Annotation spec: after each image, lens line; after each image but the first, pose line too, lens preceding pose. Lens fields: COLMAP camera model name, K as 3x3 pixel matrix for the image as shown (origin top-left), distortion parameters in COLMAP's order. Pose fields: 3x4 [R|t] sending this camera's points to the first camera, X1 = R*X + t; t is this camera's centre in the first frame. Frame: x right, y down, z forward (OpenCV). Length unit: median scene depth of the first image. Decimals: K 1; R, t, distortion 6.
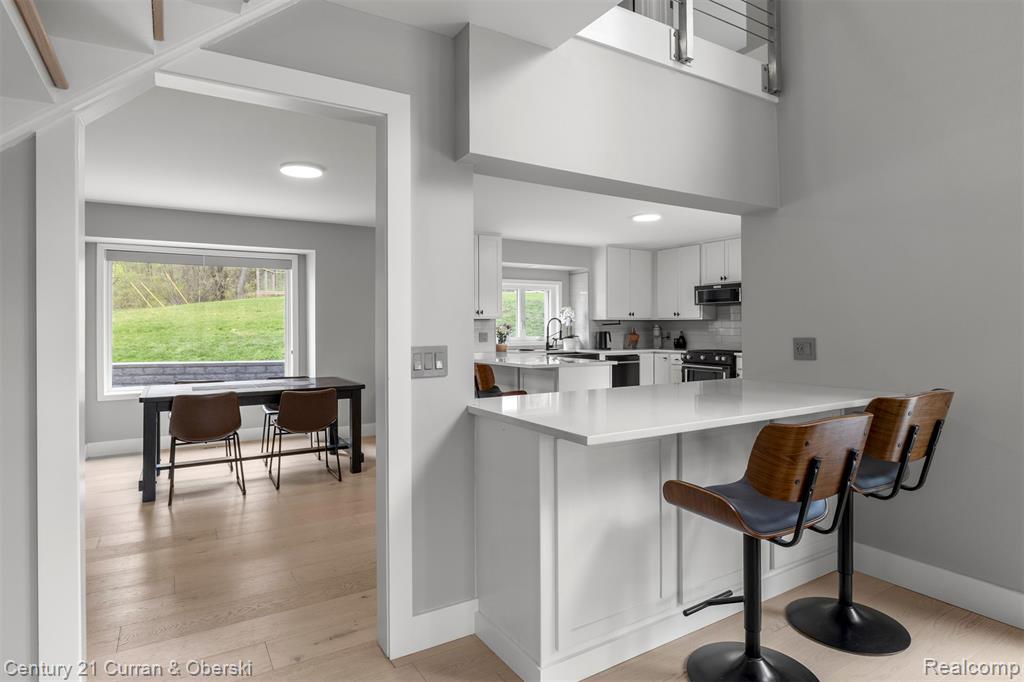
lens RADIAL K [[556.6, 0, 509.2], [0, 556.6, 328.7], [0, 0, 1]] dist [-0.001262, -0.000195]
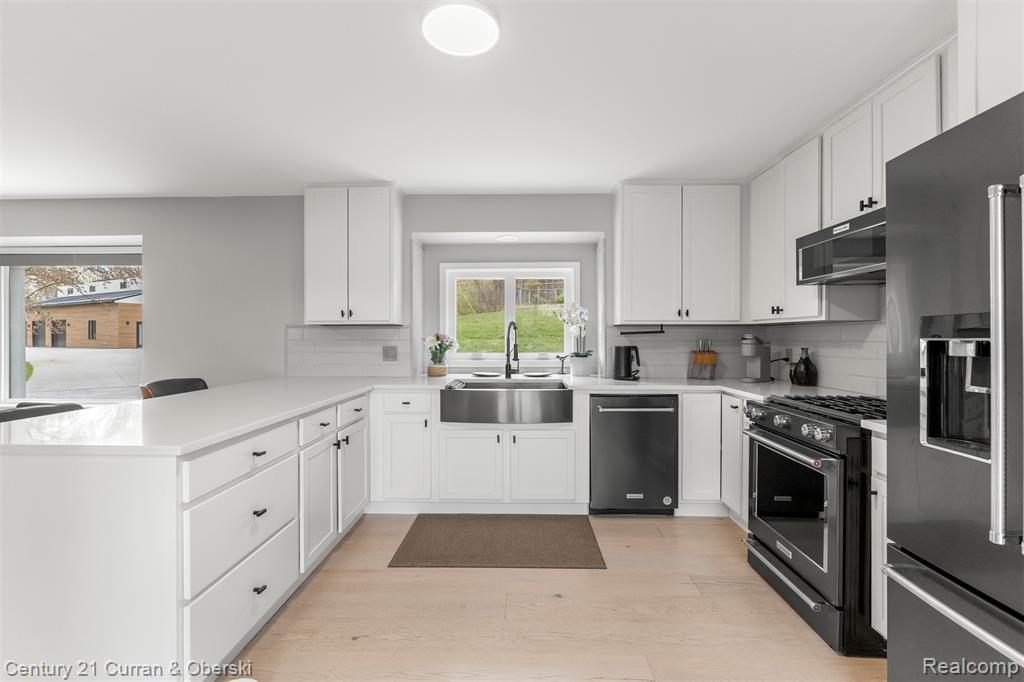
lens RADIAL K [[467.3, 0, 512.0], [0, 467.3, 341.0], [0, 0, 1]] dist [-0.002796, -0.000172]
pose [[0.842537, 0.007053, -0.538592, 0.329172], [-0.004383, 0.999971, 0.006238, -0.002310], [0.538620, -0.002895, 0.842544, 0.577602]]
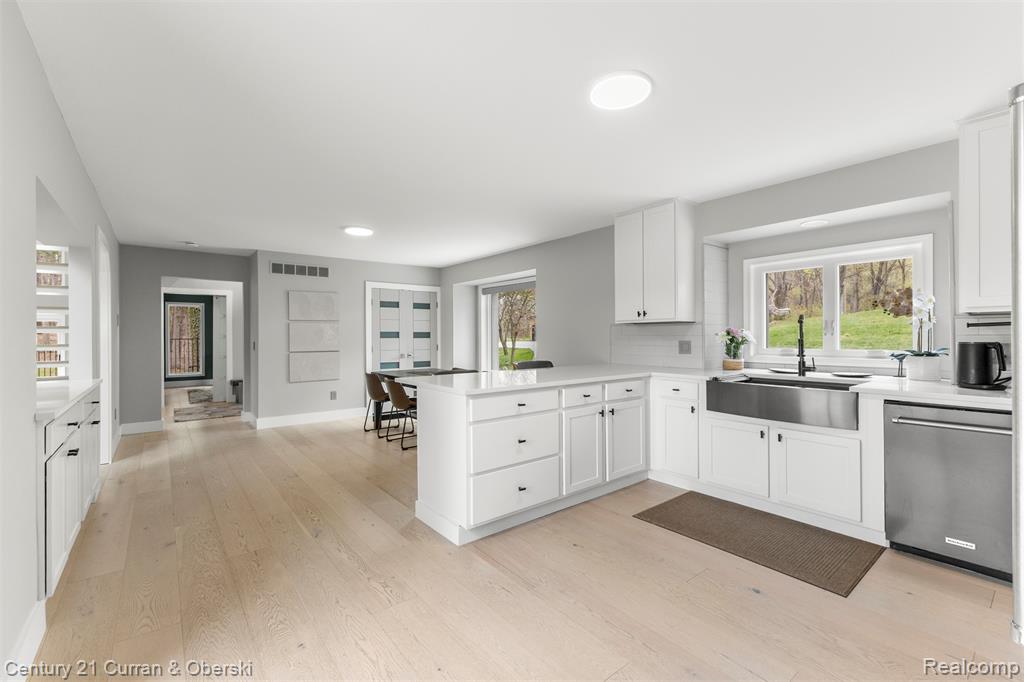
lens RADIAL K [[436.4, 0, 513.2], [0, 436.4, 338.2], [0, 0, 1]] dist [0.001327, 0.000179]
pose [[0.127417, 0.008451, -0.991813, 0.444906], [0.001694, 0.999960, 0.008738, -0.001078], [0.991848, -0.002793, 0.127398, 0.653678]]
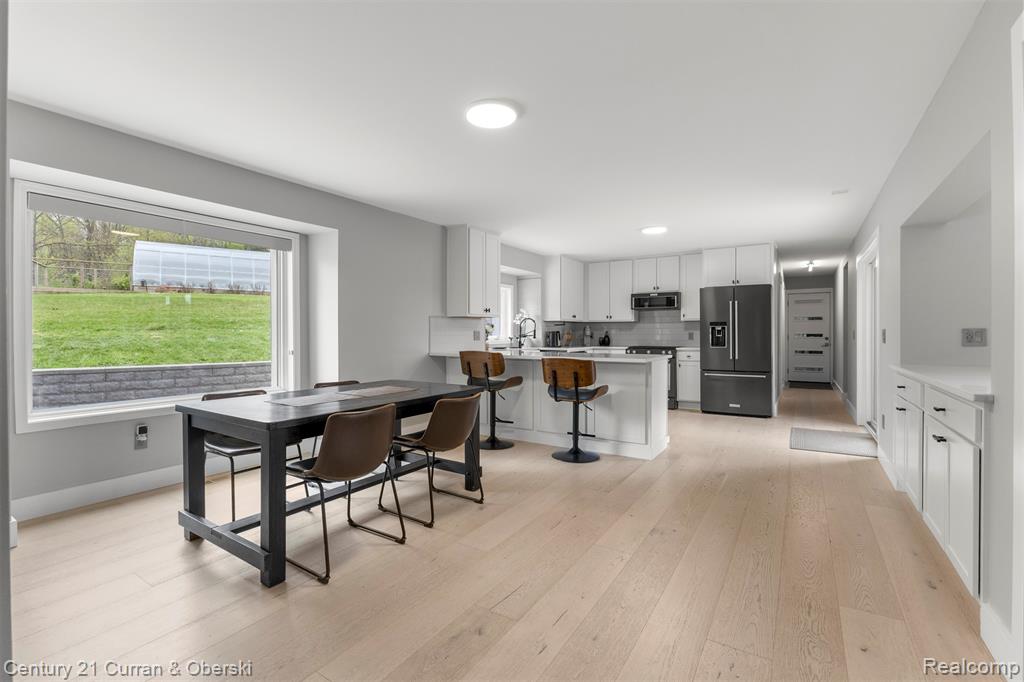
lens RADIAL K [[455.4, 0, 512.2], [0, 455.4, 335.0], [0, 0, 1]] dist [-0.008278, -0.000170]
pose [[0.898080, 0.001919, 0.439827, -0.324237], [-0.002654, 0.999996, 0.001058, 0.012617], [-0.439824, -0.002117, 0.898082, 0.212546]]
